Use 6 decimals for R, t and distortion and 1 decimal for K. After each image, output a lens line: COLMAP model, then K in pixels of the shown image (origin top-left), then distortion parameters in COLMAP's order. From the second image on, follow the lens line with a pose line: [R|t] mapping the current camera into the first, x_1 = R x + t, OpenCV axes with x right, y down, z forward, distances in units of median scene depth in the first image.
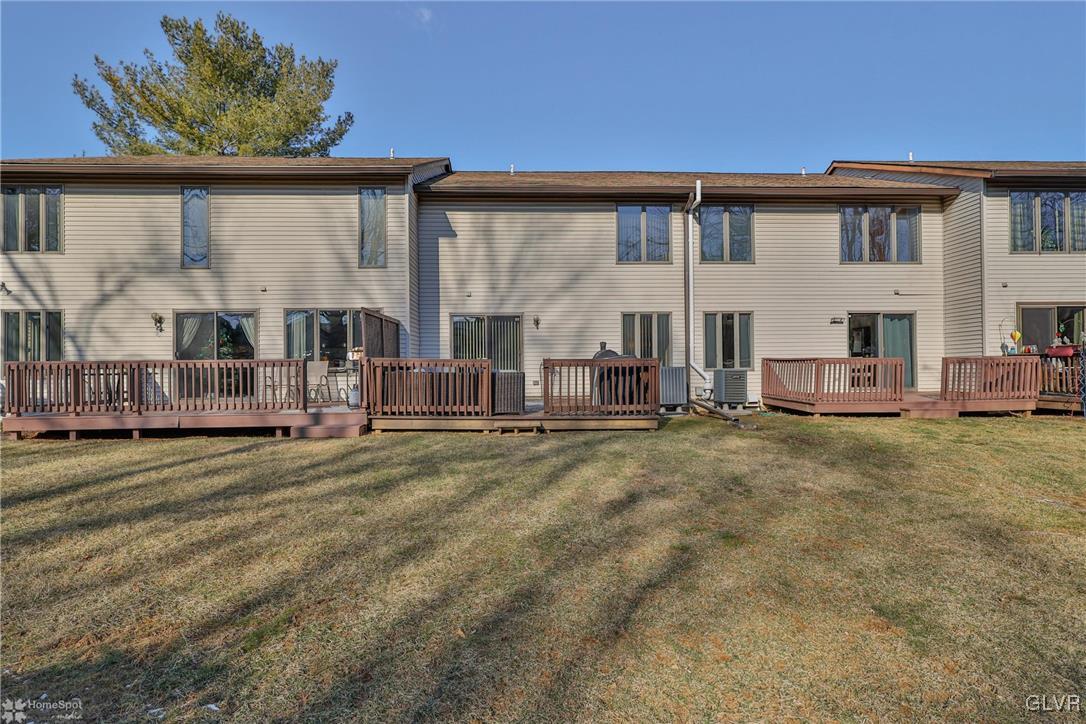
lens RADIAL K [[557.4, 0, 536.4], [0, 557.4, 365.1], [0, 0, 1]] dist [-0.000032, -0.000176]
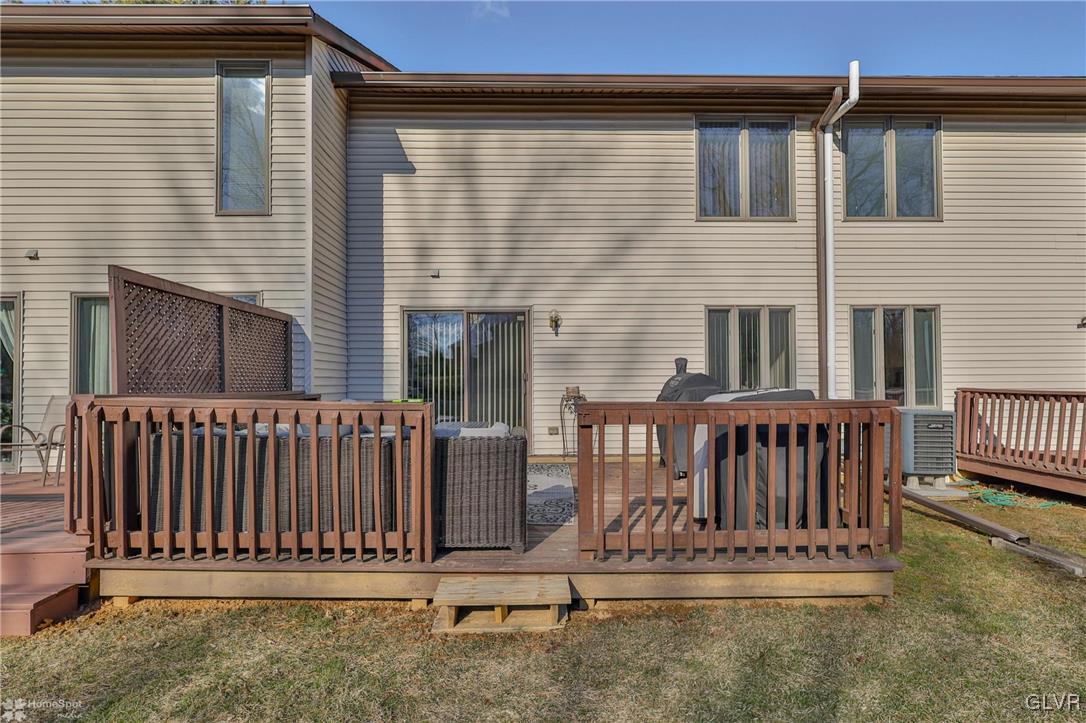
lens RADIAL K [[557.4, 0, 539.0], [0, 557.4, 366.0], [0, 0, 1]] dist [-0.000032, -0.000176]
pose [[0.999773, 0.003242, -0.021036, -0.003704], [-0.003954, 0.999418, -0.033879, -0.014840], [0.020914, 0.033954, 0.999205, 0.440676]]
